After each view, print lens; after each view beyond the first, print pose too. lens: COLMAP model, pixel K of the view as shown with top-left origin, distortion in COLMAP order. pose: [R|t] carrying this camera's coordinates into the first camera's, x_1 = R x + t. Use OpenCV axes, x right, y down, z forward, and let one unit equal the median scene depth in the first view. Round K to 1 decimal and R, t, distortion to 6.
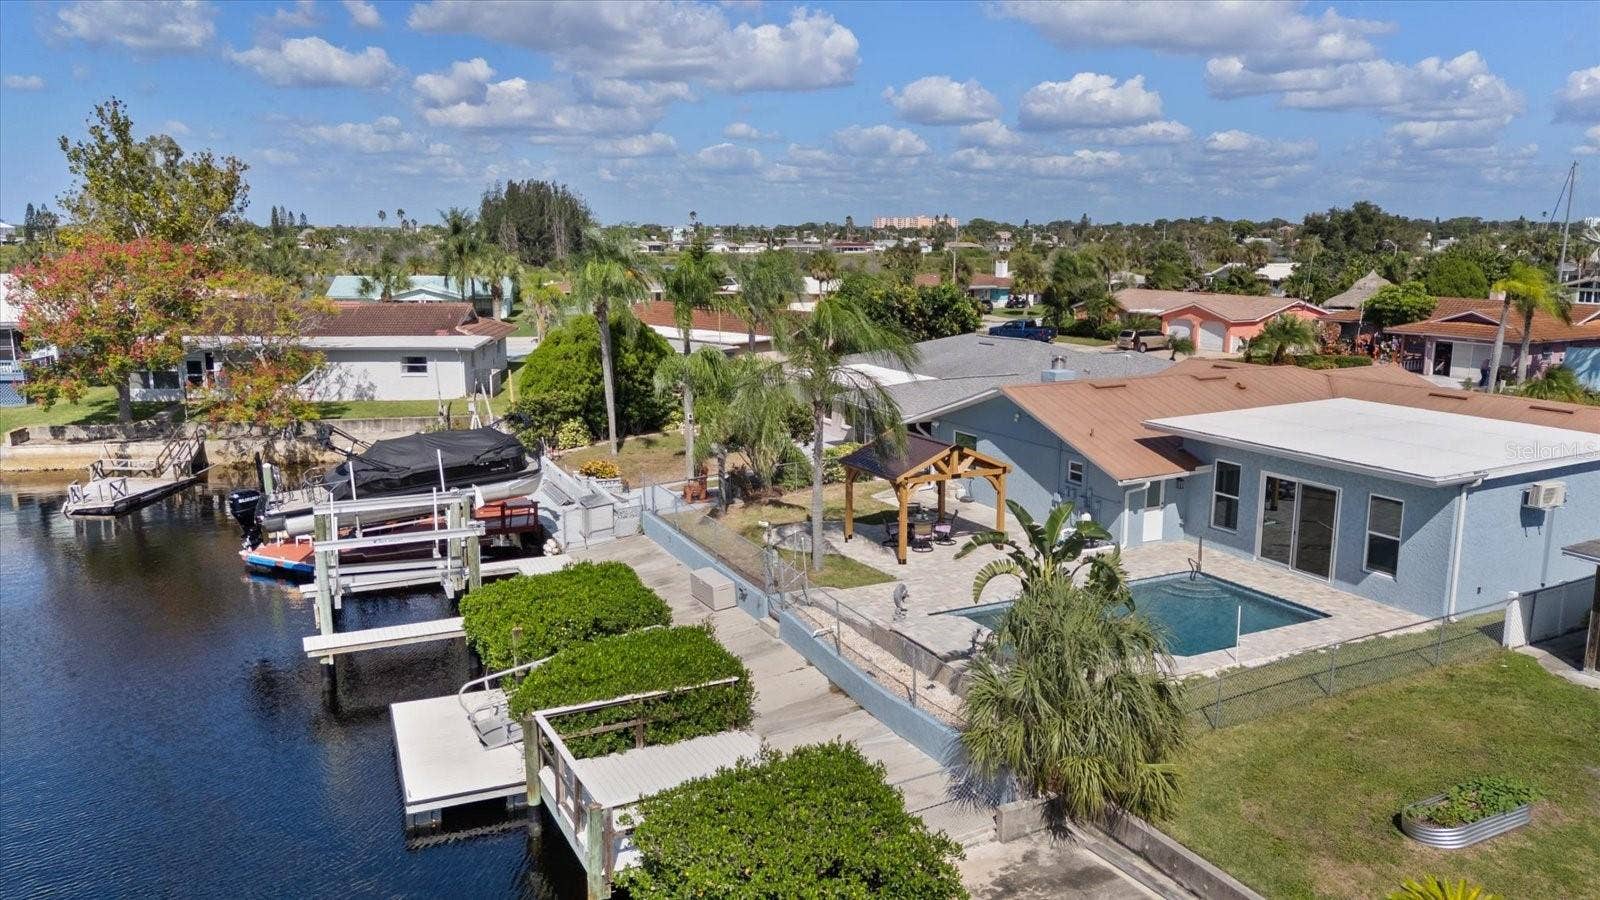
lens RADIAL K [[1175.7, 0, 807.4], [0, 1175.7, 447.3], [0, 0, 1]] dist [0.061500, -0.018452]
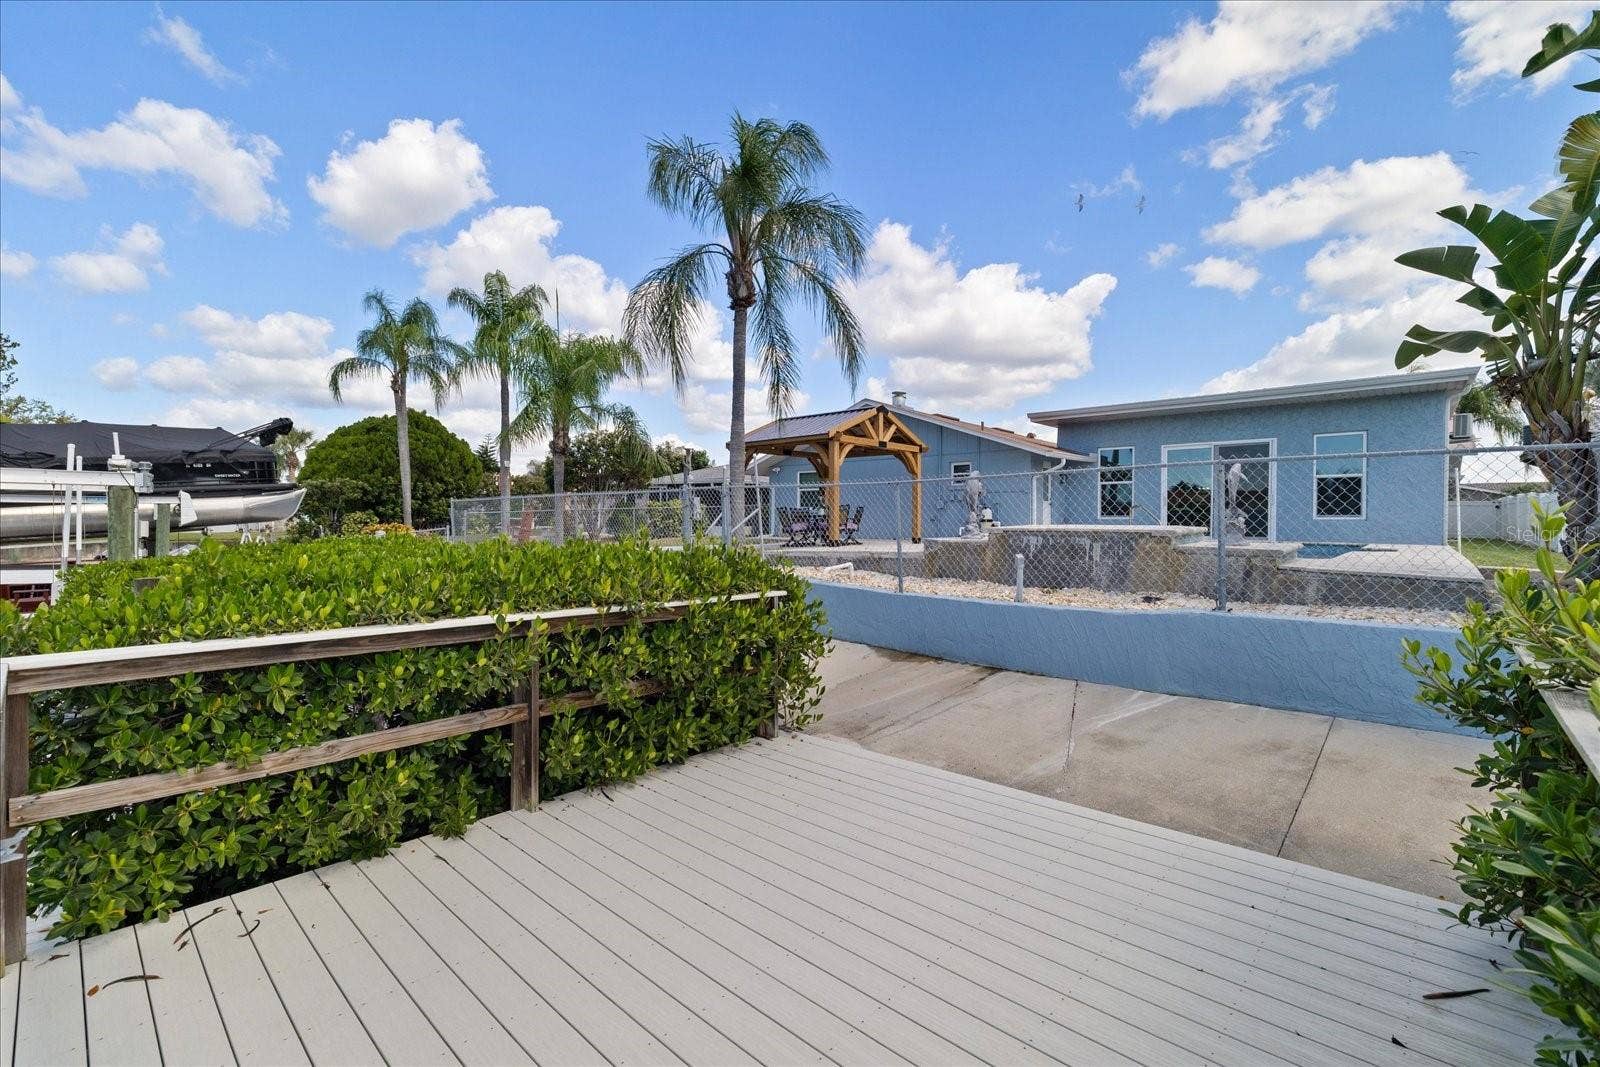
lens RADIAL K [[673.8, 0, 799.1], [0, 673.8, 529.2], [0, 0, 1]] dist [0.000434, -0.000612]
pose [[0.932935, 0.000745, 0.360043, -0.125531], [0.062724, 0.984370, -0.164565, 0.197889], [-0.354538, 0.176112, 0.918307, 0.736113]]
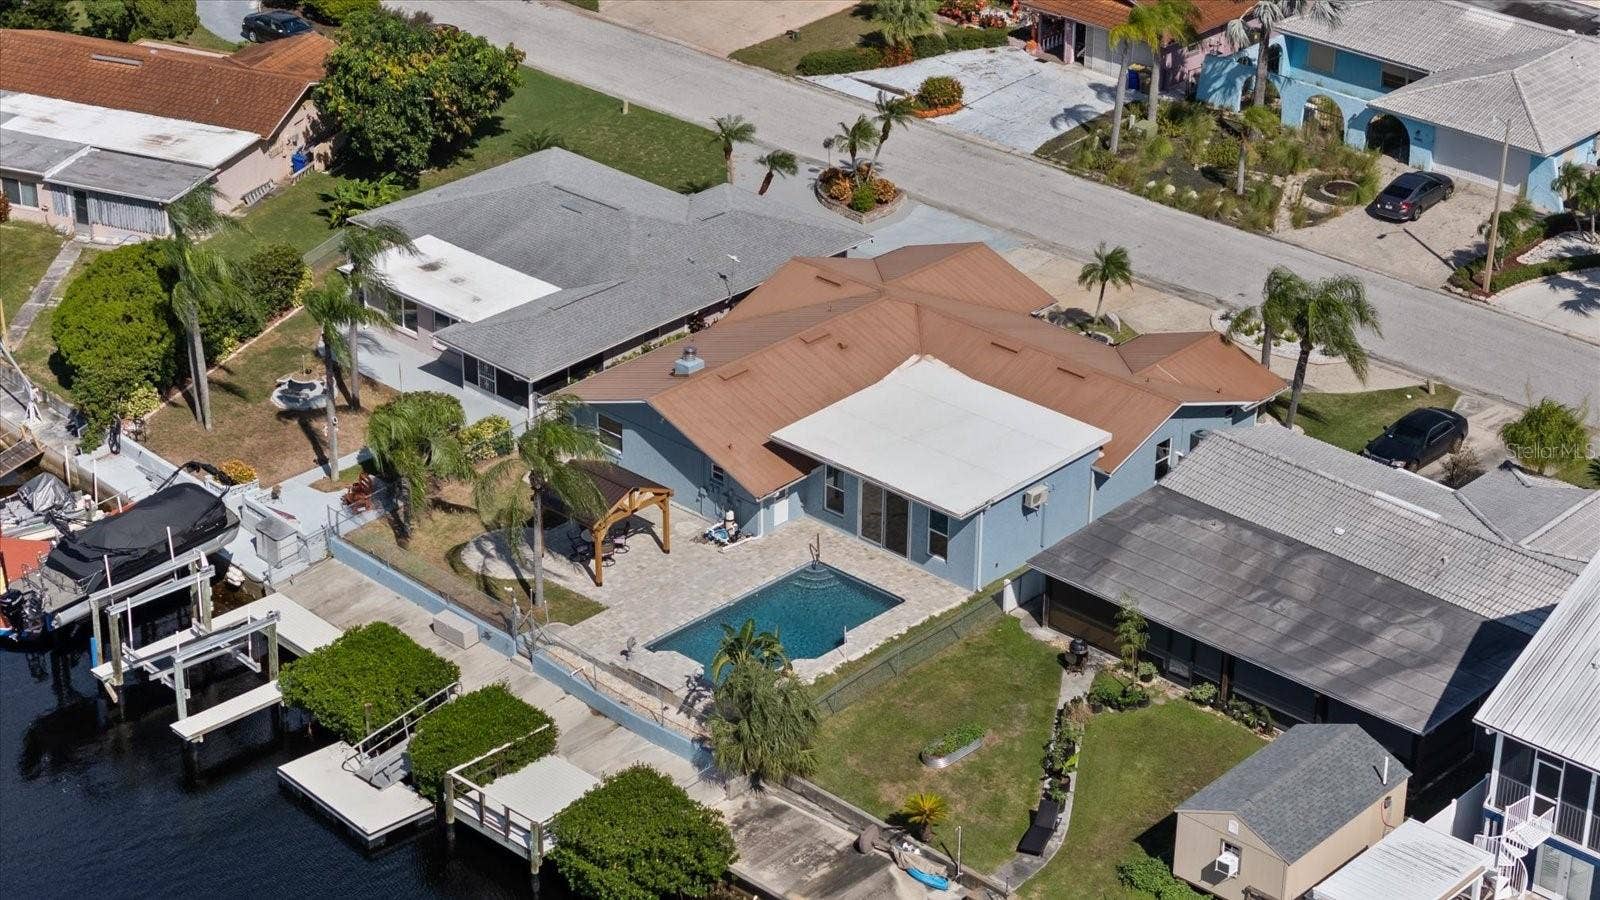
lens RADIAL K [[3072.3, 0, 799.9], [0, 3072.3, 451.6], [0, 0, 1]] dist [0.095660, 0.000000]
pose [[0.945000, -0.138982, 0.296071, -0.843906], [0.052588, 0.958012, 0.281863, -1.201941], [-0.322814, -0.250791, 0.912631, -2.570531]]
